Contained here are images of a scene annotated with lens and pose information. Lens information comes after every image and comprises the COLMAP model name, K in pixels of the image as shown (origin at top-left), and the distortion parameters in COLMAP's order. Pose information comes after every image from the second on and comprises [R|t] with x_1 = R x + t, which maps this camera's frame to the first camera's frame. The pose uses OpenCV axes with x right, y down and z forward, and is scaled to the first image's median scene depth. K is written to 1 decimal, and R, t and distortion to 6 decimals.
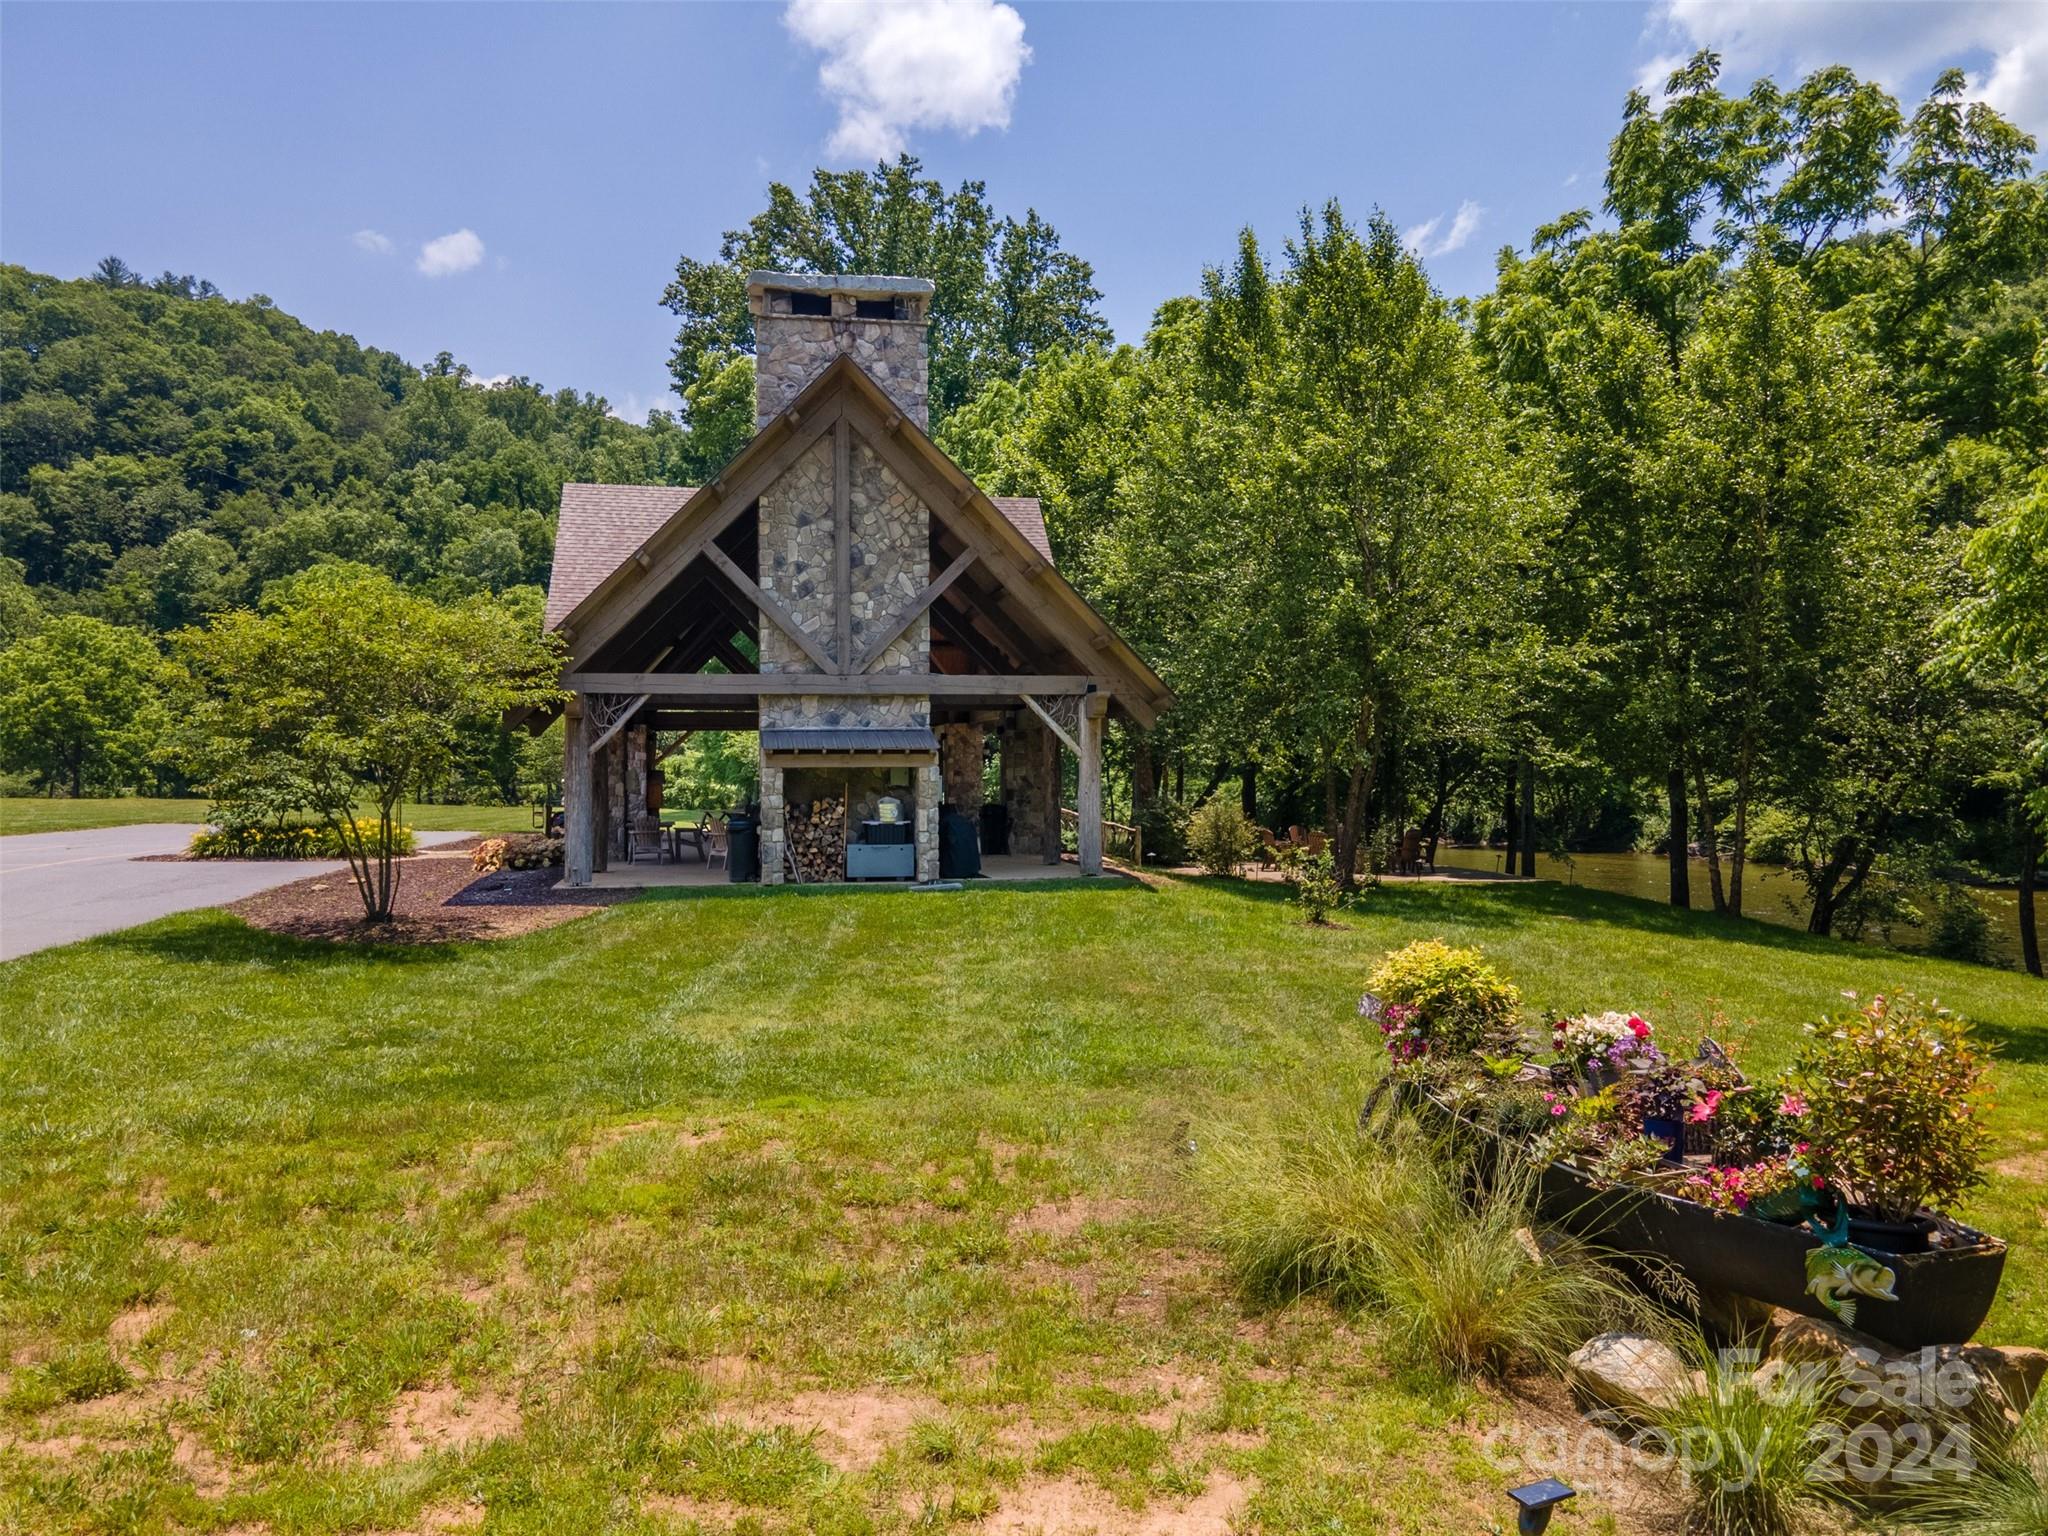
lens RADIAL K [[1482.6, 0, 1023.7], [0, 1482.6, 767.4], [0, 0, 1]] dist [0.040824, 0.013636]
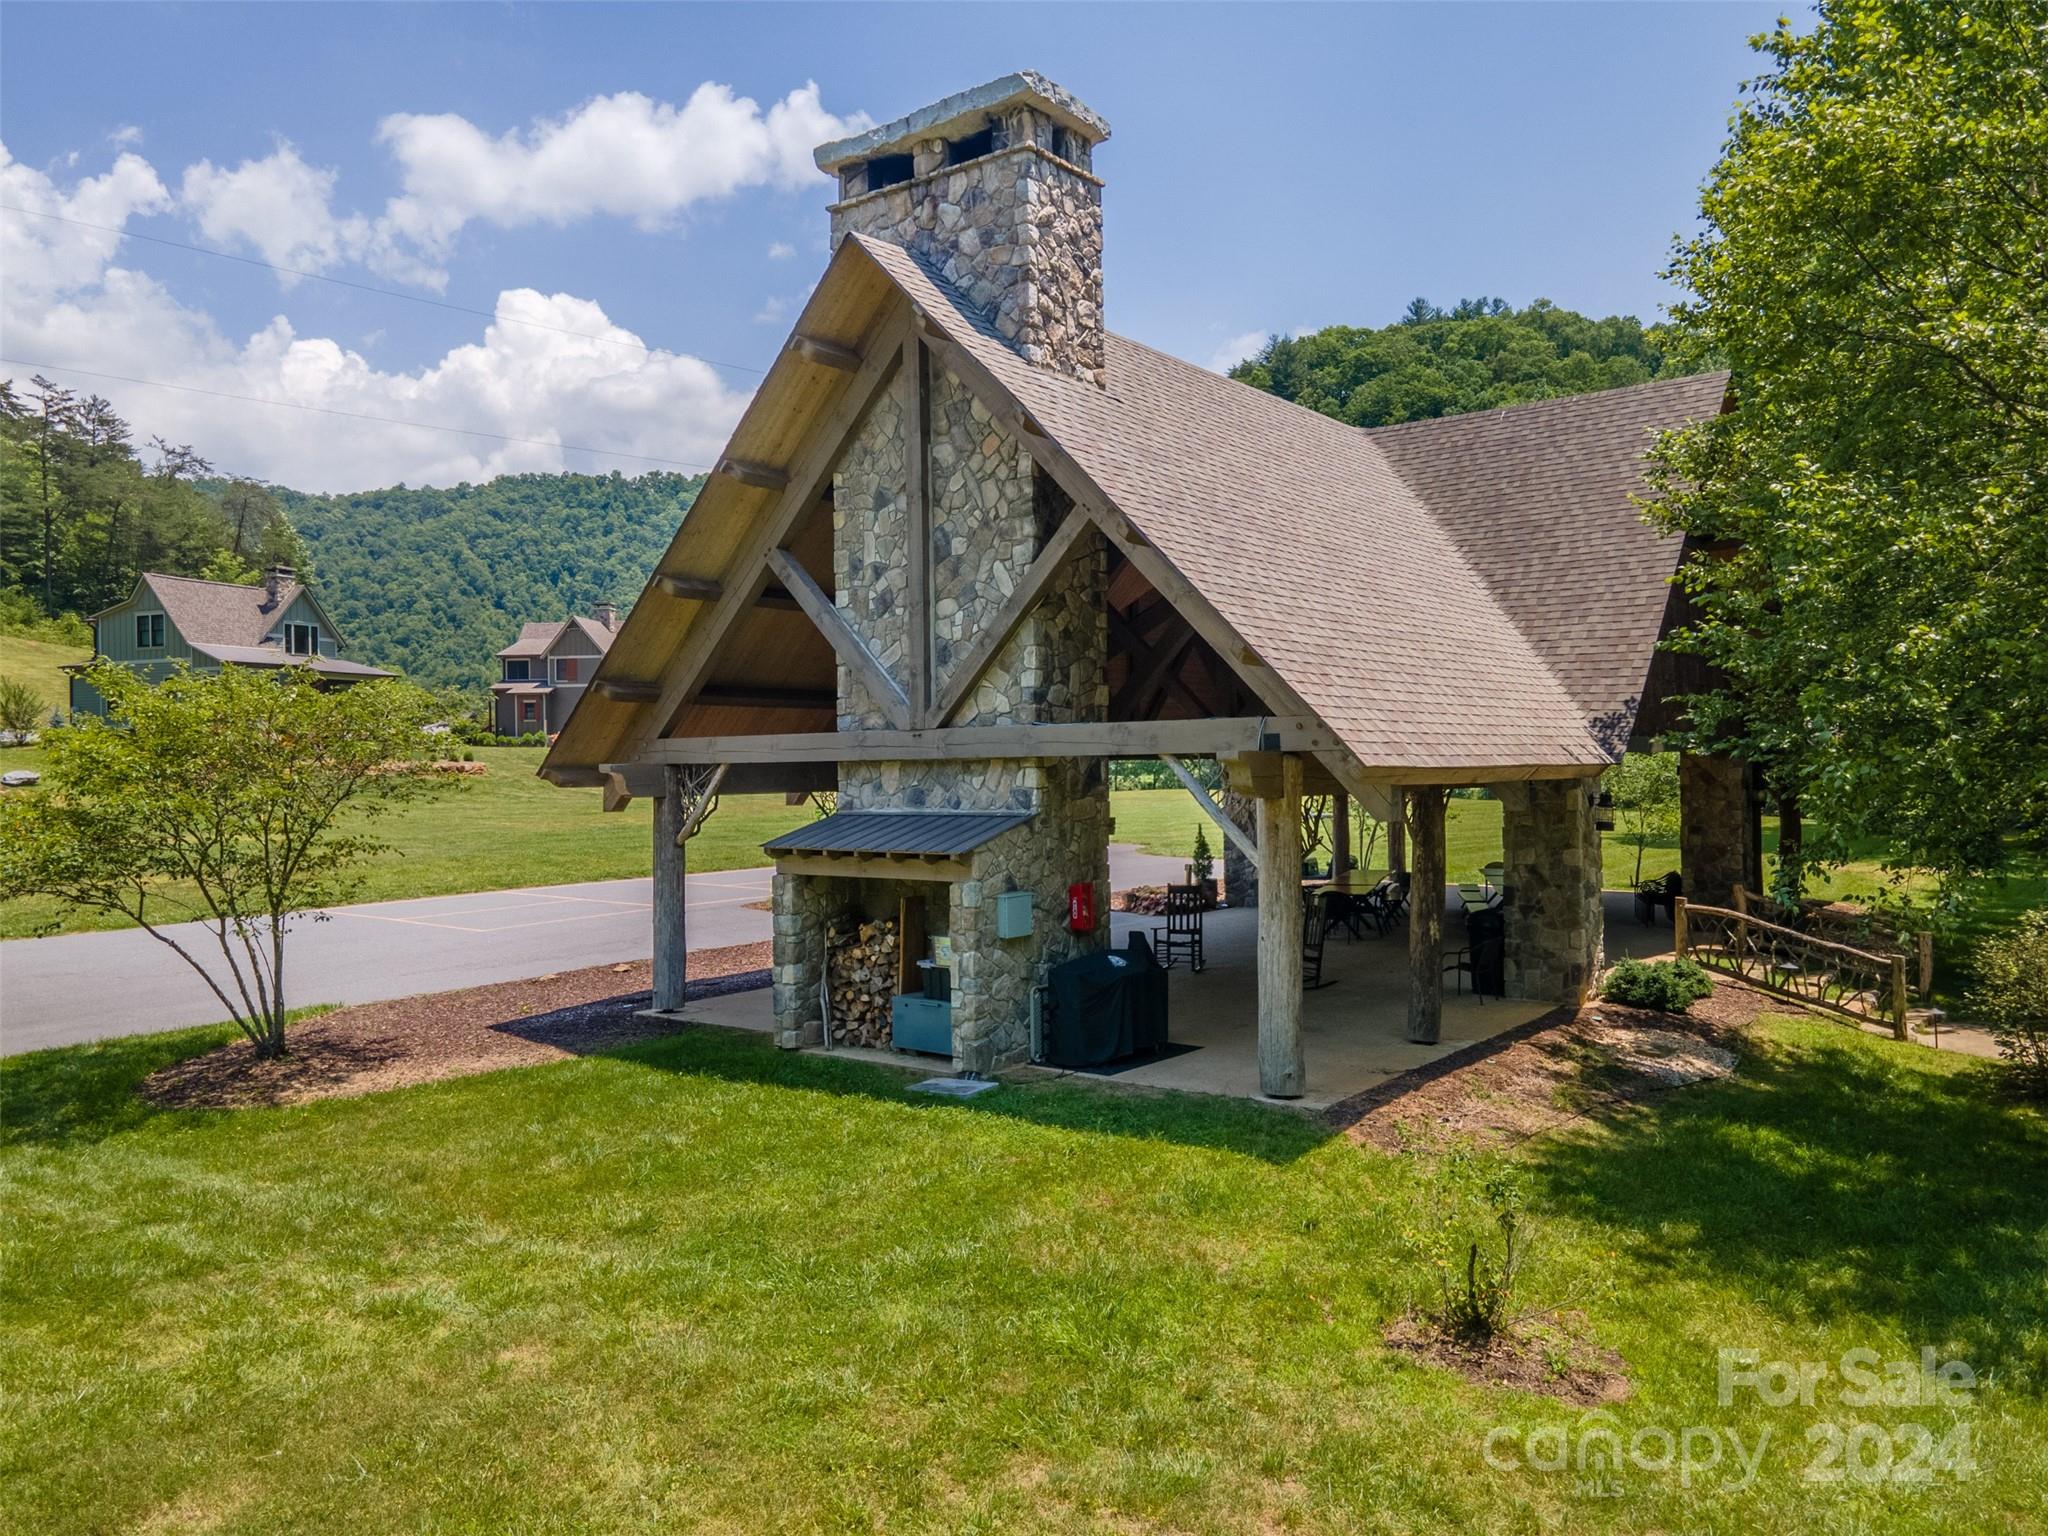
lens RADIAL K [[1482.6, 0, 1024.8], [0, 1482.6, 765.6], [0, 0, 1]] dist [0.040824, 0.013636]
pose [[0.677714, -0.003381, -0.735318, 0.383741], [0.013997, 0.999868, 0.008303, -0.050925], [0.735192, -0.015919, 0.677672, 0.588456]]
